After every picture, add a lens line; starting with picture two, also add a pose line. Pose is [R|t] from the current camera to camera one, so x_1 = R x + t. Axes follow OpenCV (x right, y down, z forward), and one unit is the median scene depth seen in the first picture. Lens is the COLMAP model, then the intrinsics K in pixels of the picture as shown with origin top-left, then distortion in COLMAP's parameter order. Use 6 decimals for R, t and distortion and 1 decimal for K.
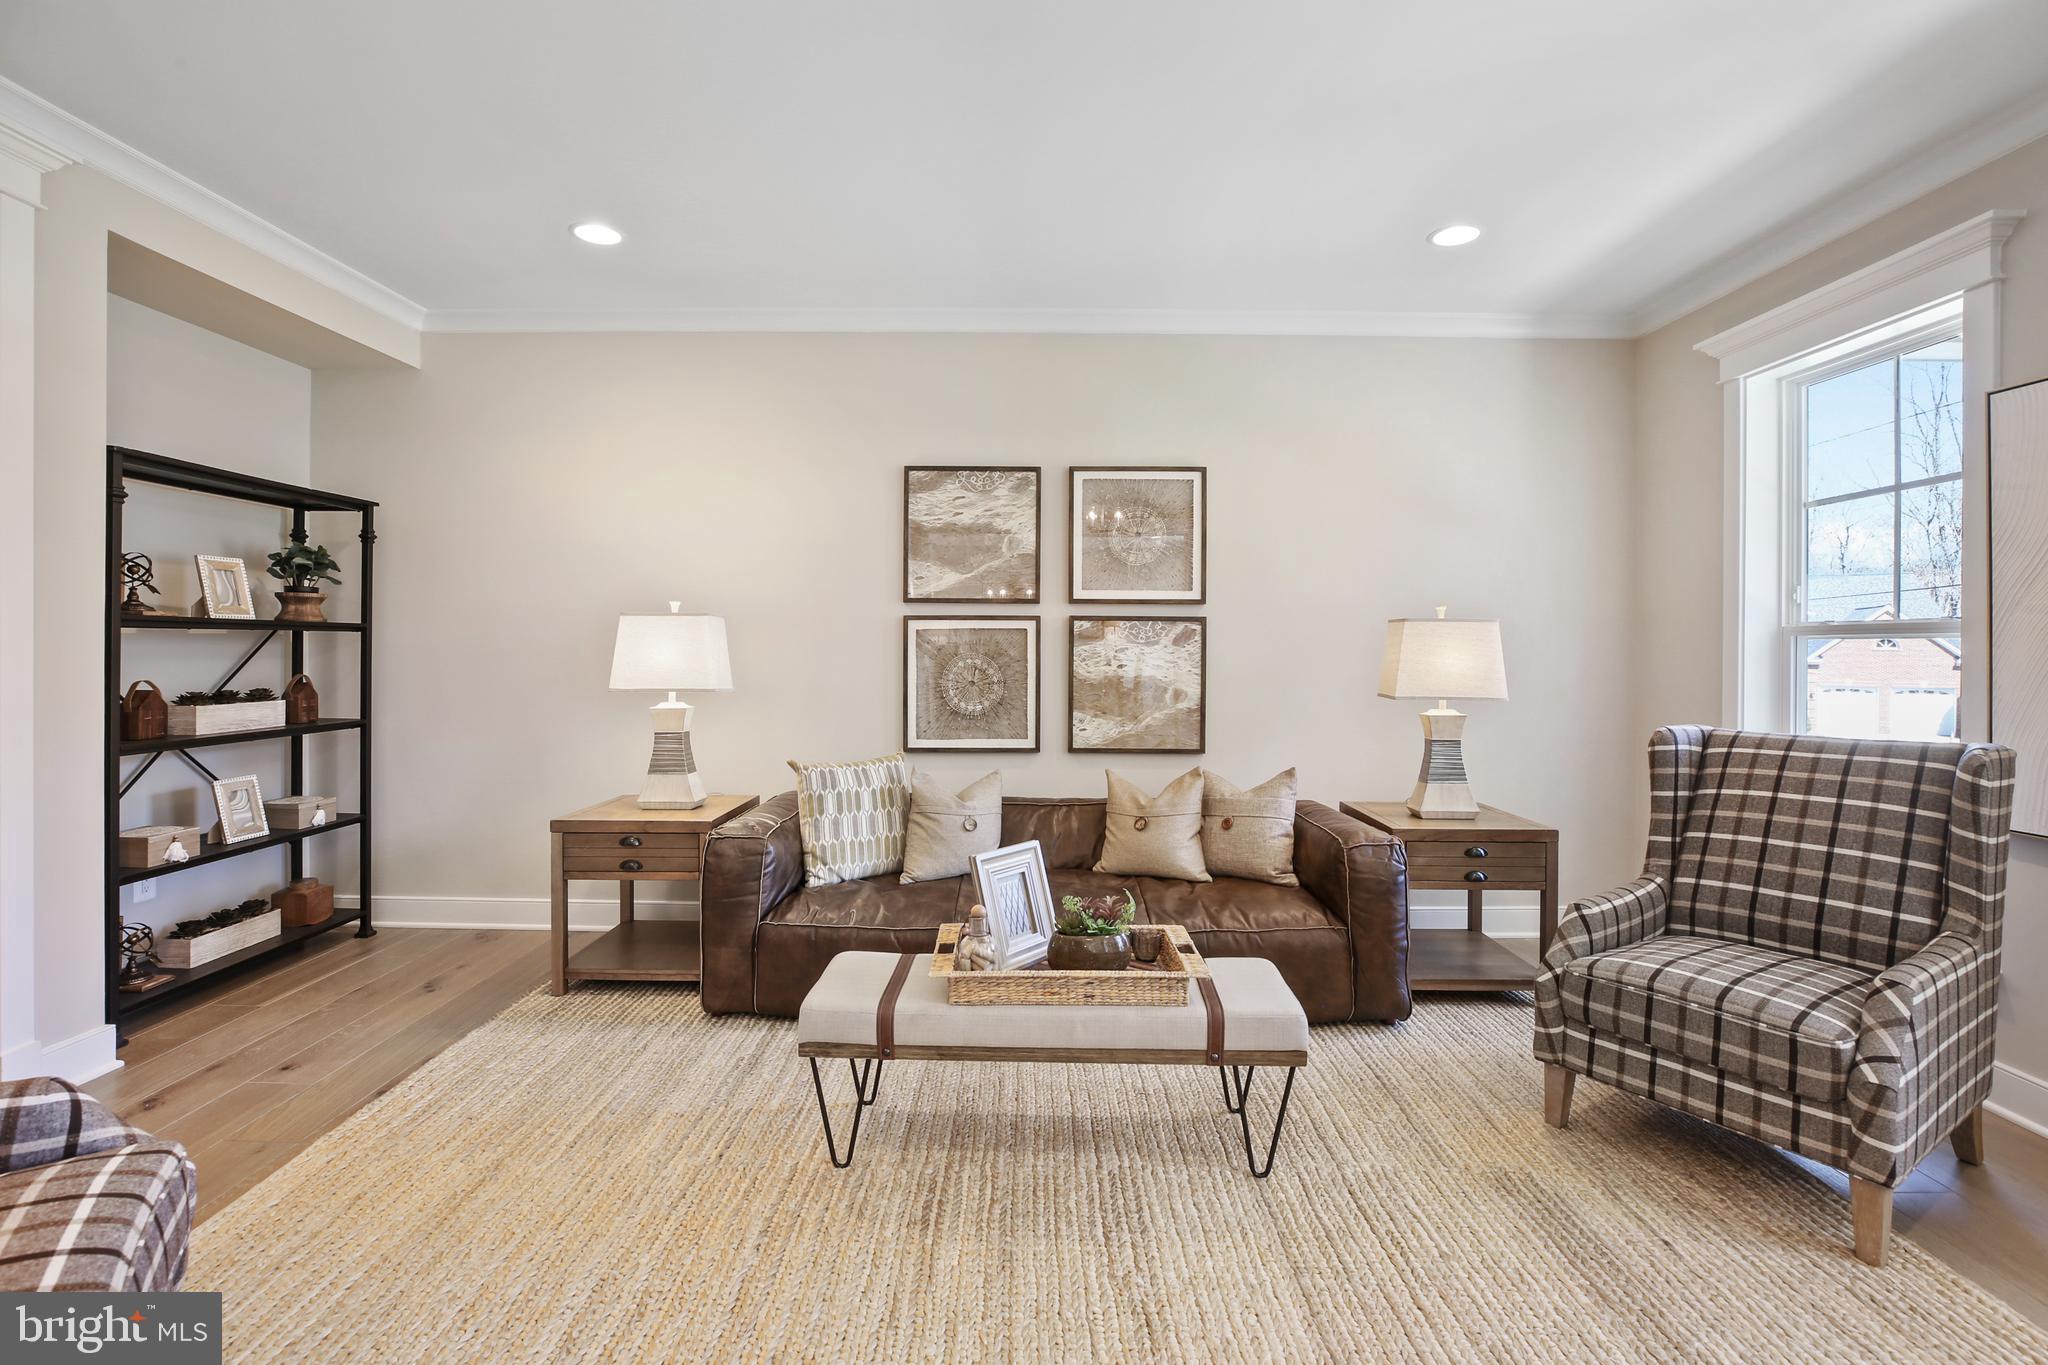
lens RADIAL K [[946.1, 0, 1016.9], [0, 946.1, 645.2], [0, 0, 1]] dist [-0.037863, 0.008888]
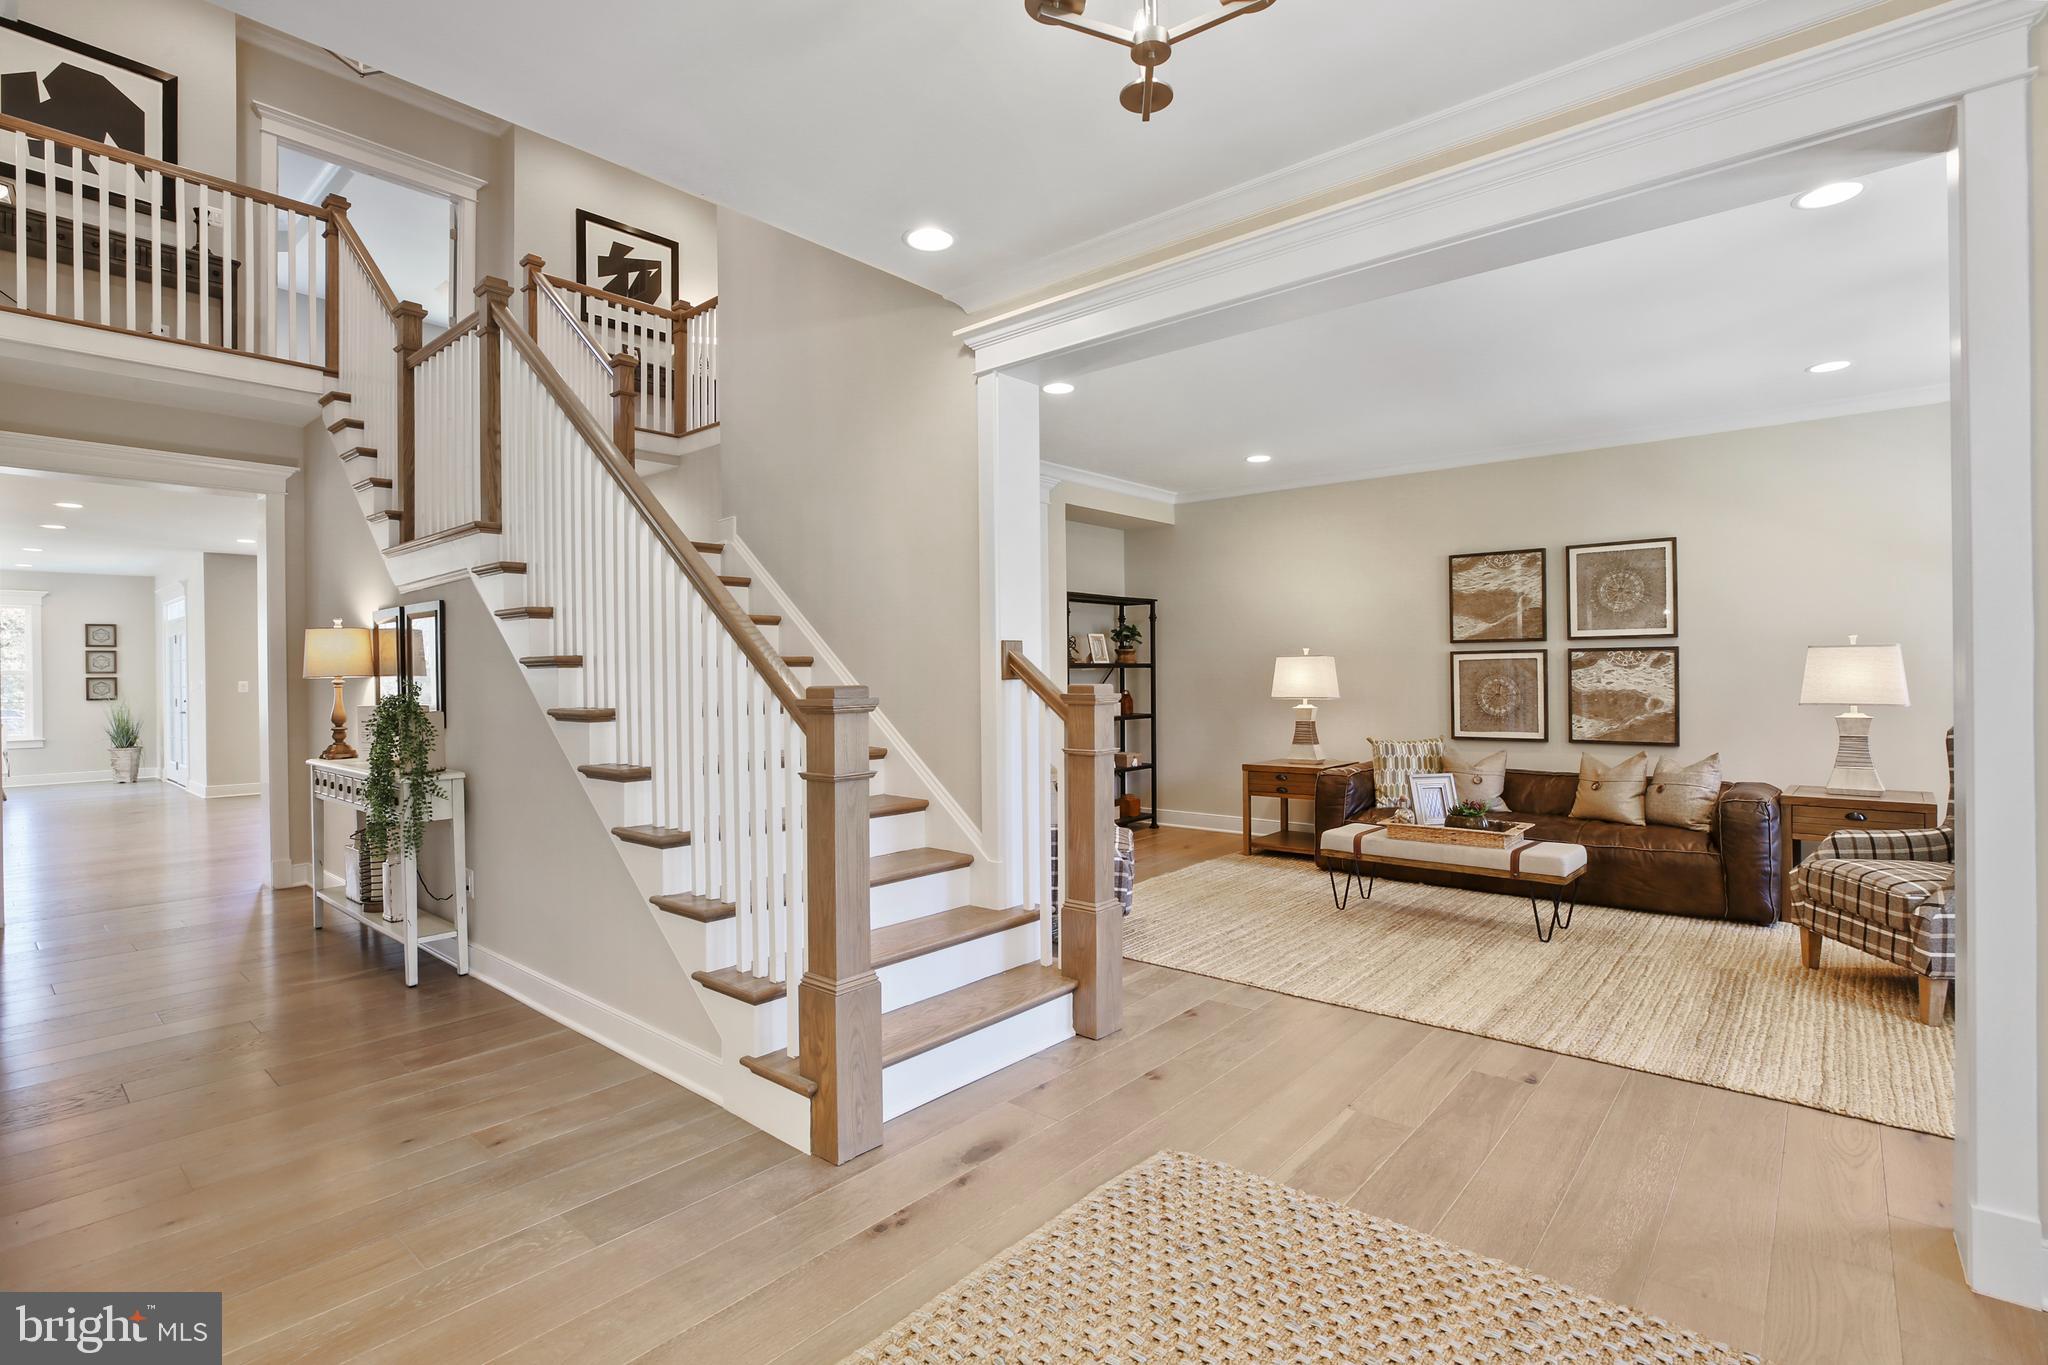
lens RADIAL K [[946.1, 0, 1024.2], [0, 946.1, 676.0], [0, 0, 1]] dist [-0.037863, 0.008888]
pose [[0.761385, -0.011812, -0.648192, 0.359042], [0.014545, 0.999894, -0.001136, 0.000455], [0.648137, -0.008563, 0.761476, -0.654559]]
